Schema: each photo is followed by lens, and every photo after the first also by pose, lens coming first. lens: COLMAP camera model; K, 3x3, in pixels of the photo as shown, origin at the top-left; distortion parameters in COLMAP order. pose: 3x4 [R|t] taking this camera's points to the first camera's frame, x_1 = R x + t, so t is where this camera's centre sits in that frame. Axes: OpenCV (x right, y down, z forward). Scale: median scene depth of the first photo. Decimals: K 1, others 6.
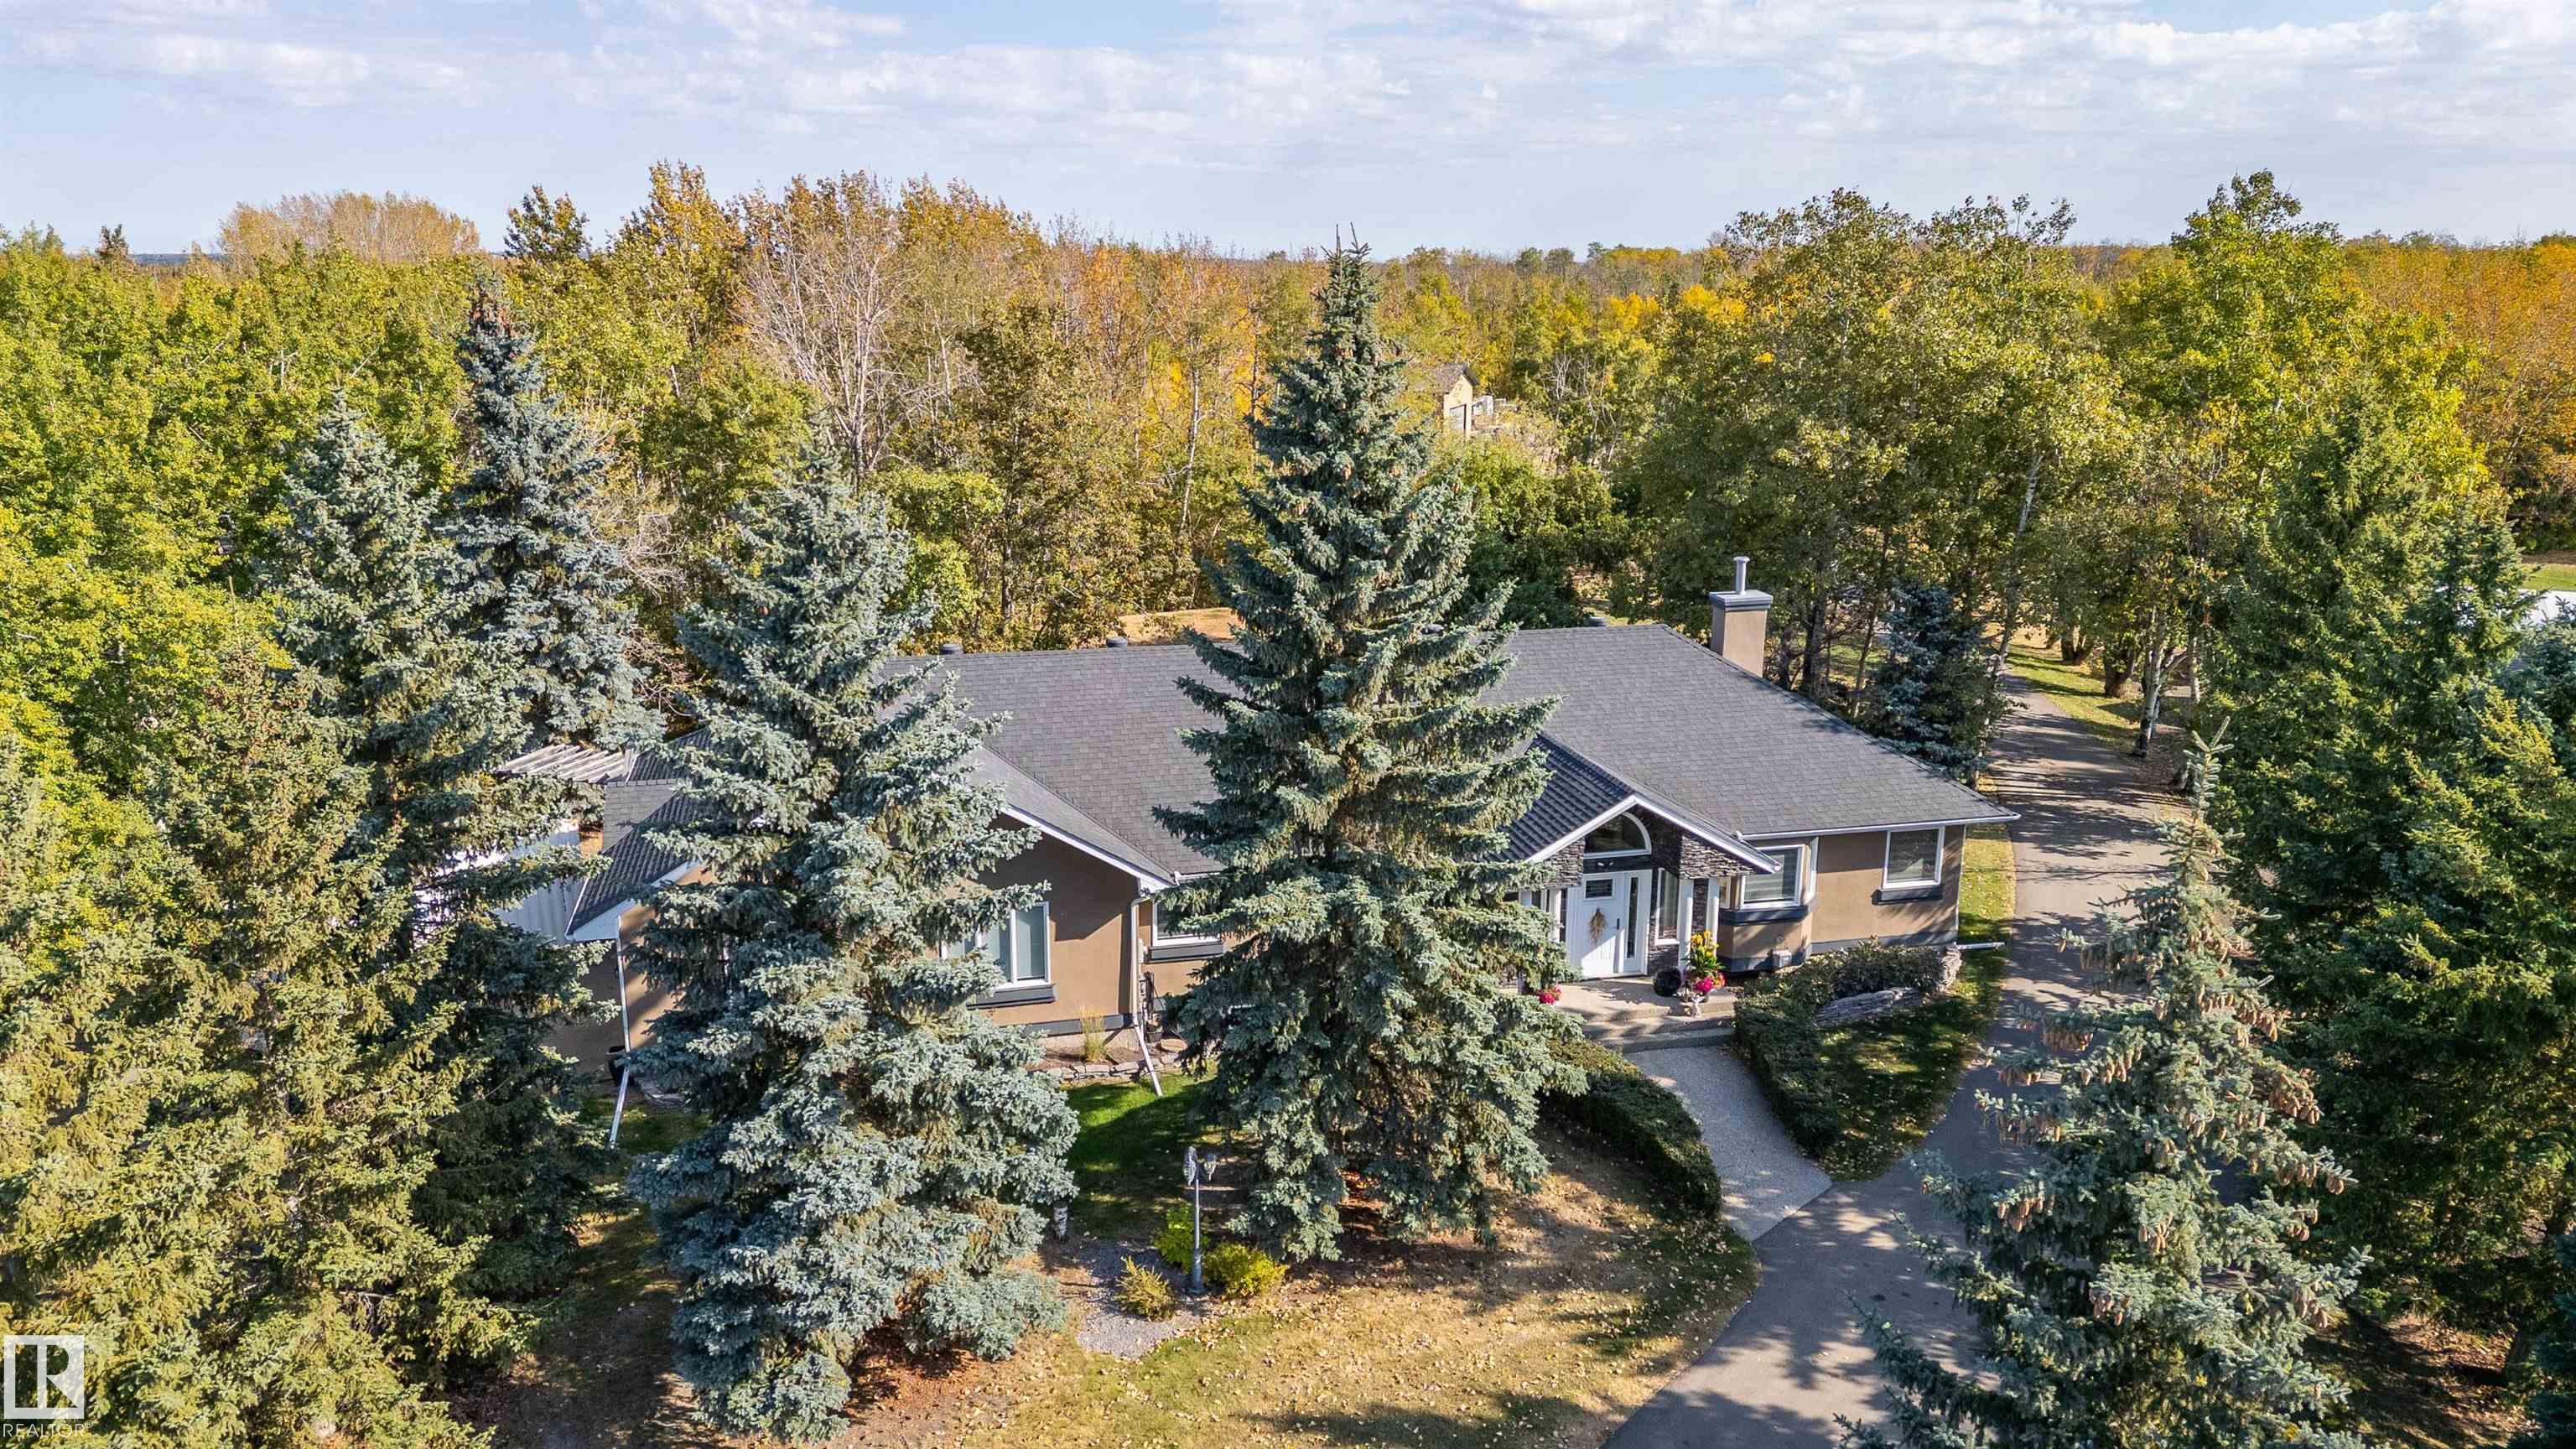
lens RADIAL K [[1798.9, 0, 1288.0], [0, 1798.9, 724.5], [0, 0, 1]] dist [0.092325, -0.080966]
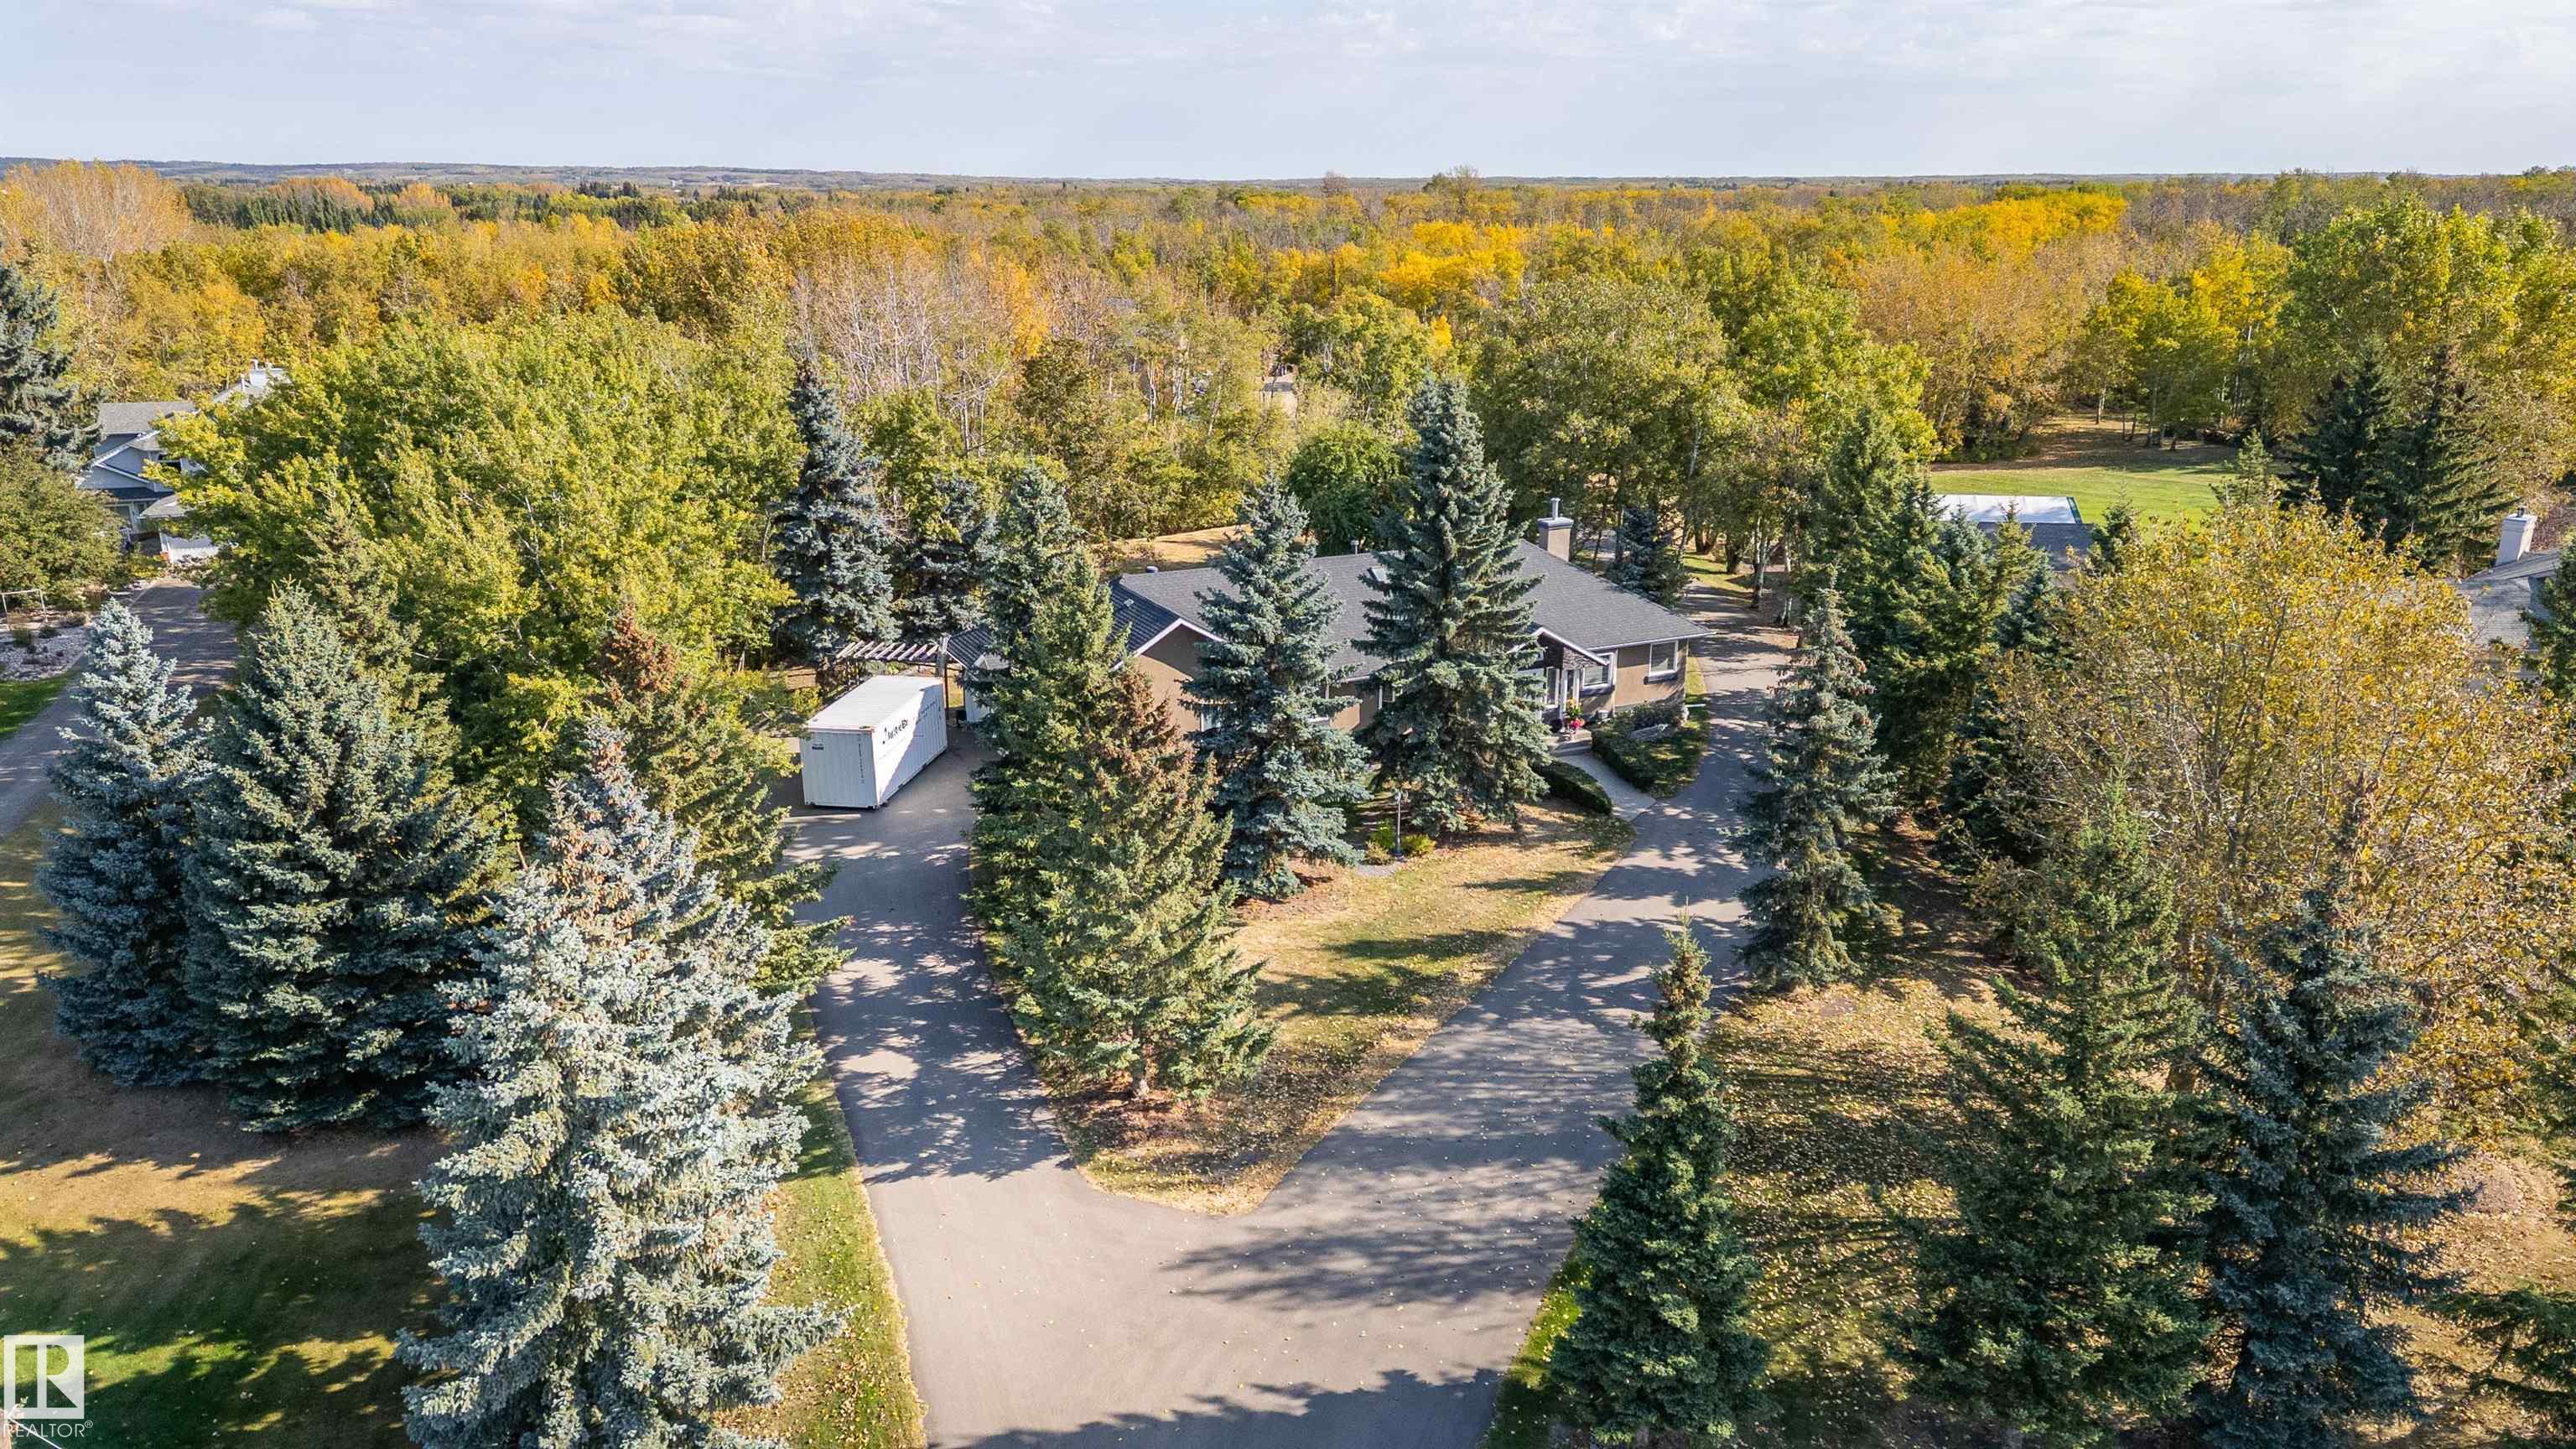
lens RADIAL K [[1807.5, 0, 1285.3], [0, 1807.5, 705.8], [0, 0, 1]] dist [0.129466, -0.140648]
pose [[0.976084, -0.058997, 0.209235, -0.620932], [0.052053, 0.997900, 0.038543, 0.043335], [-0.211069, -0.026730, 0.977106, -1.078708]]
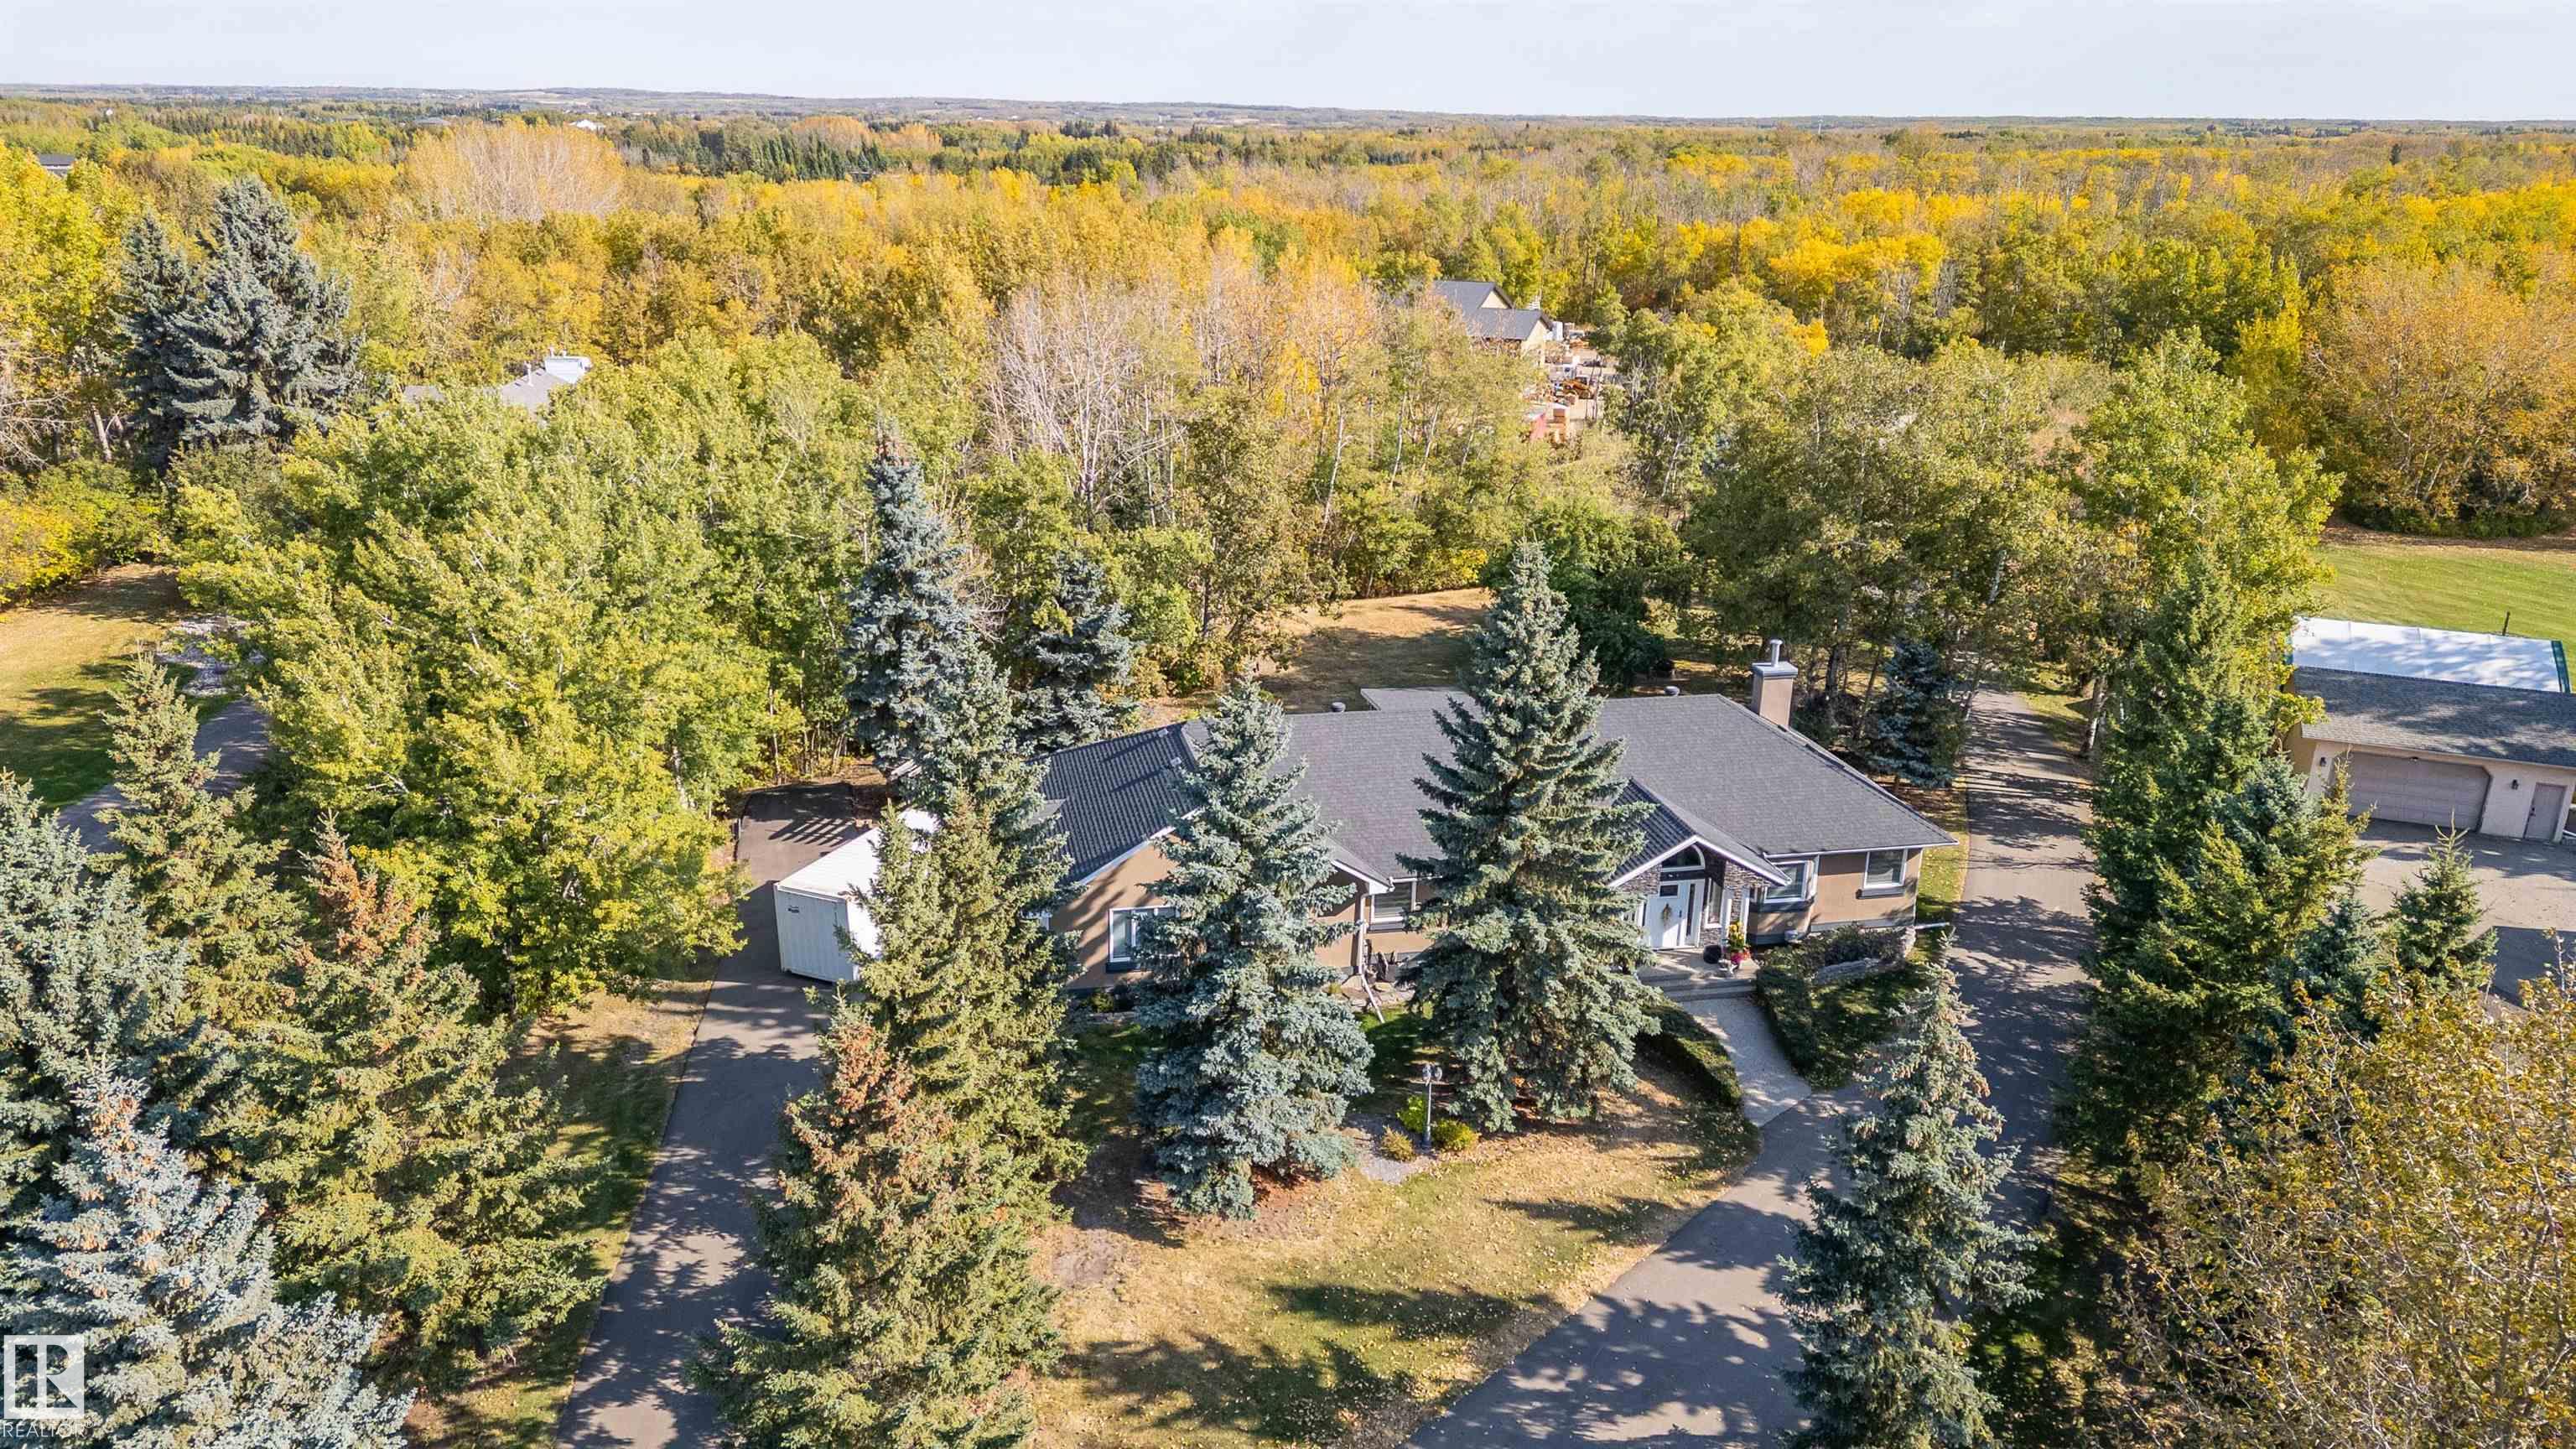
lens RADIAL K [[1798.9, 0, 1288.0], [0, 1798.9, 724.5], [0, 0, 1]] dist [0.092325, -0.080966]
pose [[0.999478, 0.022340, -0.023317, -0.147962], [-0.020452, 0.996720, 0.078295, -0.208912], [0.024989, -0.077777, 0.996658, -0.653105]]
